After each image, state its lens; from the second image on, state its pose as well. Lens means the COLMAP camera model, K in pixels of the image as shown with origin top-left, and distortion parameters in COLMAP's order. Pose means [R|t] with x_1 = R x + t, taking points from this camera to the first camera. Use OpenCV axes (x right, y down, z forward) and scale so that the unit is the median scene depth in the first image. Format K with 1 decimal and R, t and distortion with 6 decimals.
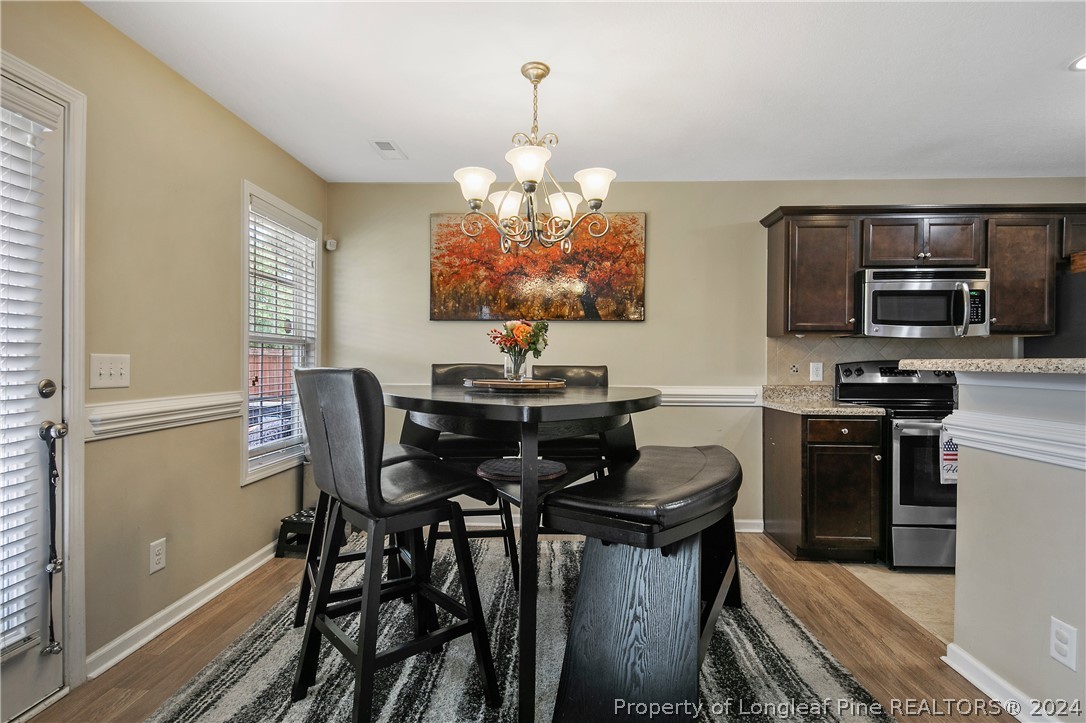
lens RADIAL K [[526.0, 0, 543.0], [0, 526.0, 362.6], [0, 0, 1]] dist [-0.001227, -0.002033]
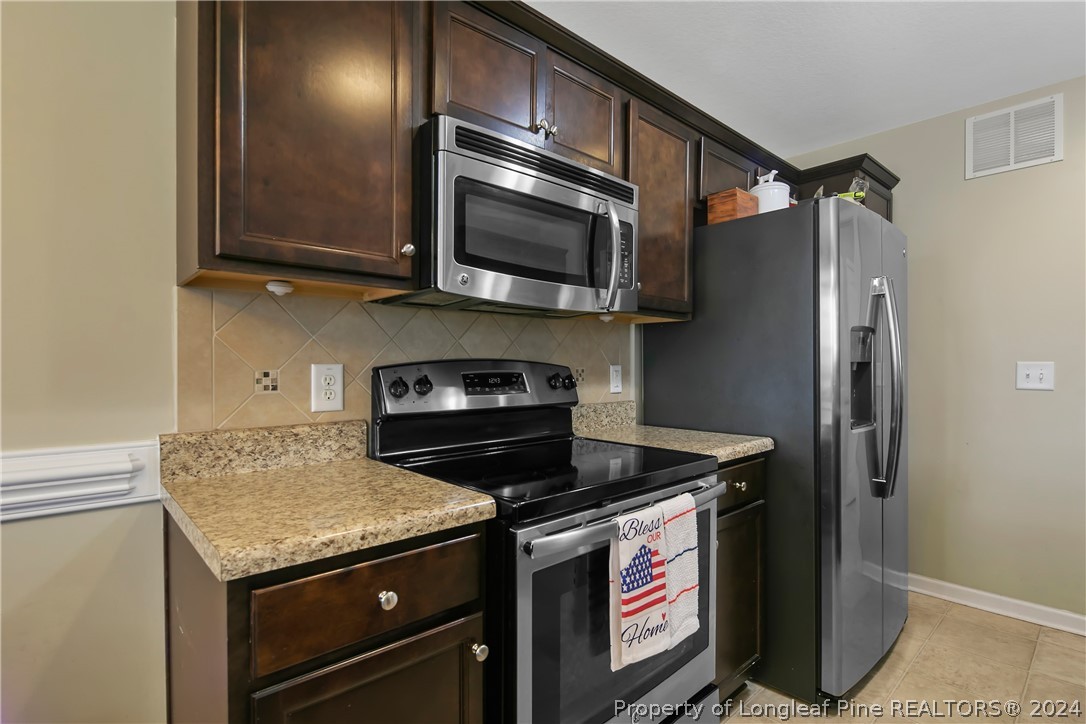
lens RADIAL K [[526.0, 0, 543.0], [0, 526.0, 363.1], [0, 0, 1]] dist [-0.001227, -0.002033]
pose [[0.707142, -0.001911, 0.707069, 0.392664], [0.003933, 0.999992, -0.001230, 0.000192], [-0.707060, 0.003651, 0.707144, 0.670098]]
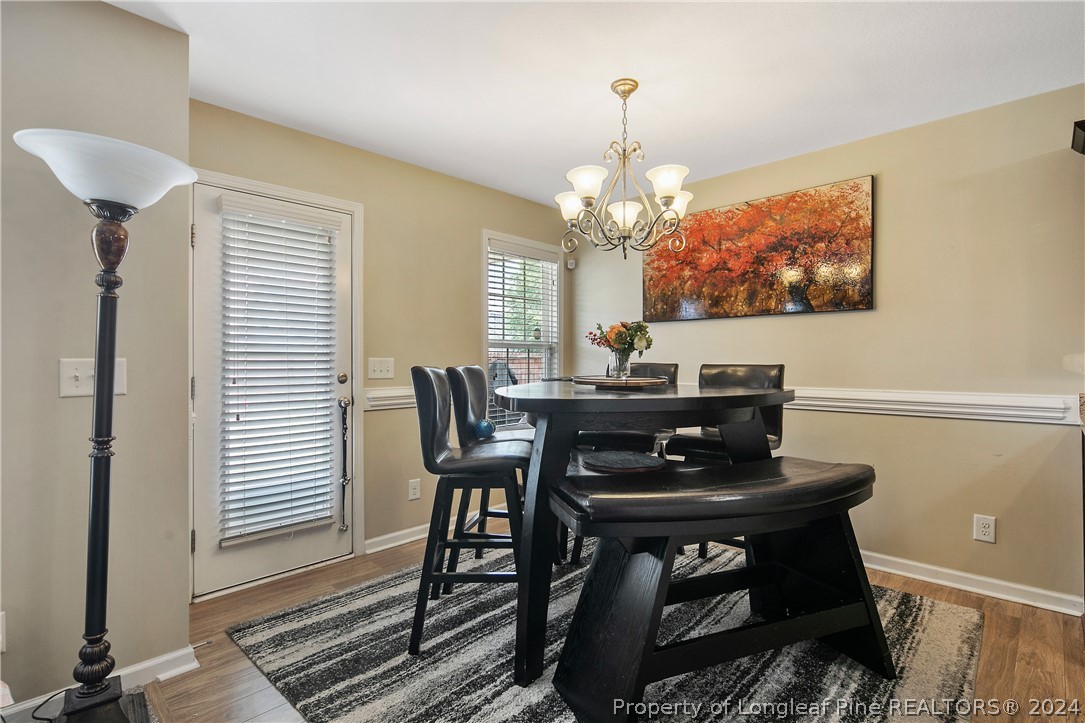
lens RADIAL K [[524.5, 0, 543.1], [0, 524.5, 359.9], [0, 0, 1]] dist [0.002940, -0.000345]
pose [[0.752799, -0.009223, -0.658186, 0.381265], [0.005517, 0.999955, -0.007702, 0.003078], [0.658227, 0.002167, 0.752816, 0.067050]]
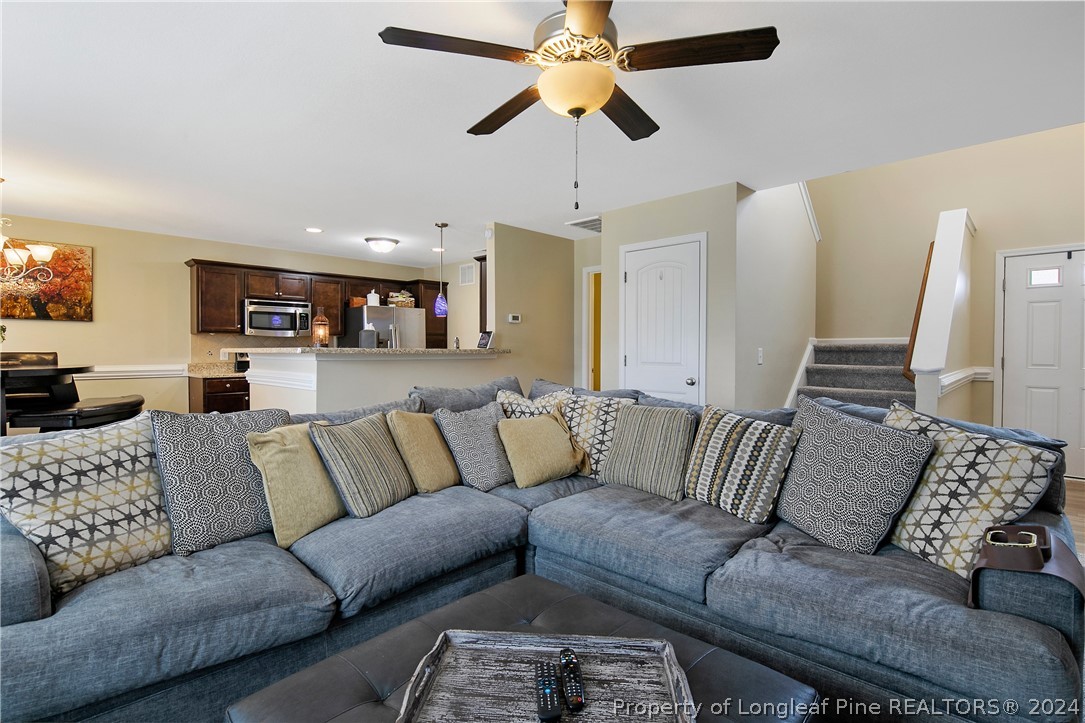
lens RADIAL K [[521.0, 0, 547.2], [0, 521.0, 358.1], [0, 0, 1]] dist [-0.002775, -0.001421]
pose [[0.656400, -0.016821, 0.754225, -0.076276], [0.005001, 0.999826, 0.017946, 0.003447], [-0.754396, -0.008008, 0.656371, -1.002021]]
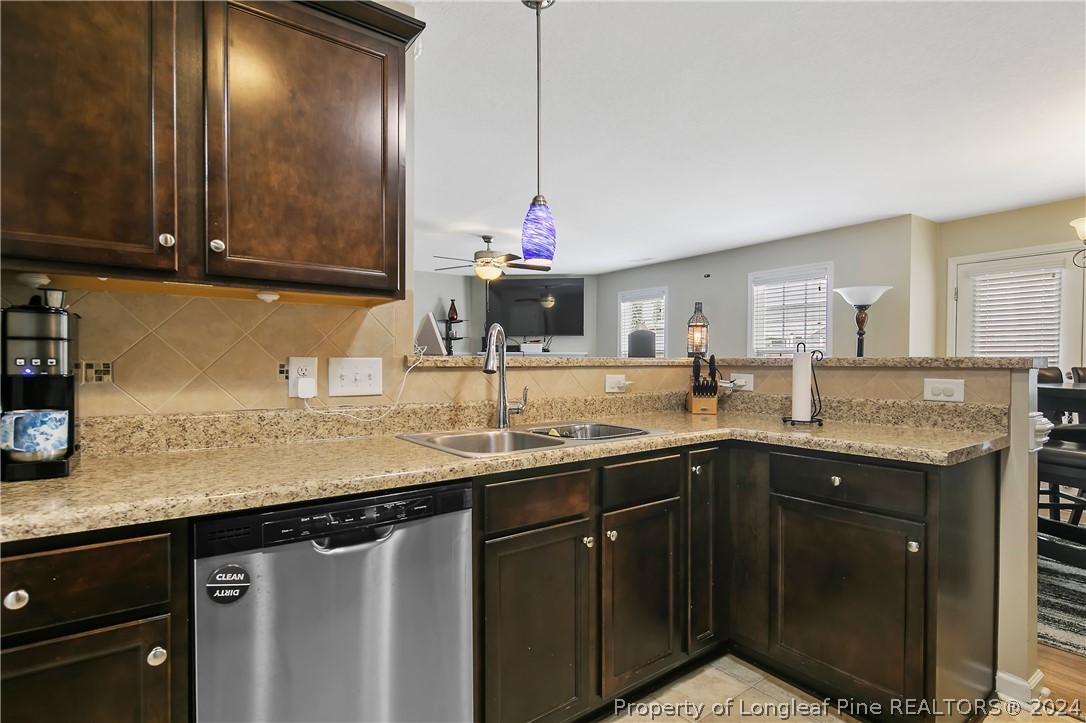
lens RADIAL K [[529.4, 0, 543.1], [0, 529.4, 369.2], [0, 0, 1]] dist [0.002260, -0.002112]
pose [[-0.778156, 0.000376, -0.628070, 1.266911], [-0.010479, 0.999853, 0.013582, 0.007793], [0.627983, 0.017150, -0.778038, 0.728308]]
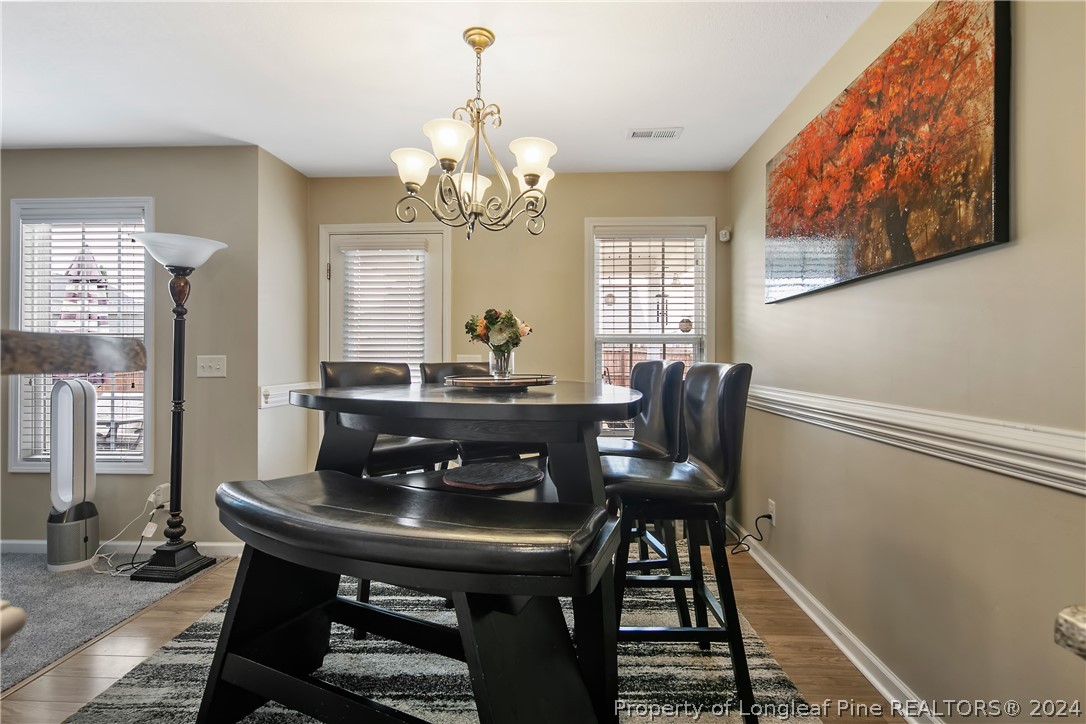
lens RADIAL K [[524.1, 0, 543.2], [0, 524.1, 357.1], [0, 0, 1]] dist [-0.002265, -0.001249]
pose [[0.004502, -0.009825, -0.999942, 0.612540], [-0.002783, 0.999948, -0.009838, 0.005092], [0.999986, 0.002827, 0.004474, 0.764830]]
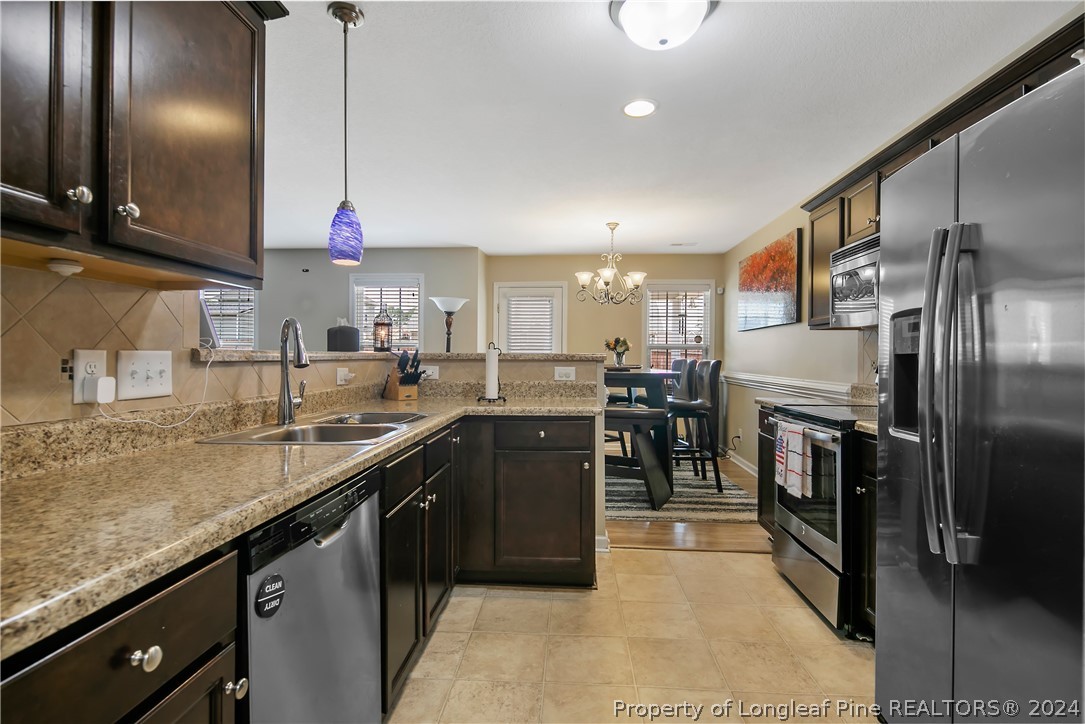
lens RADIAL K [[523.7, 0, 542.7], [0, 523.7, 357.1], [0, 0, 1]] dist [-0.002265, -0.001249]
pose [[-0.020812, -0.005679, -0.999767, 1.502167], [-0.010256, 0.999932, -0.005466, 0.009474], [0.999731, 0.010140, -0.020869, 0.523746]]
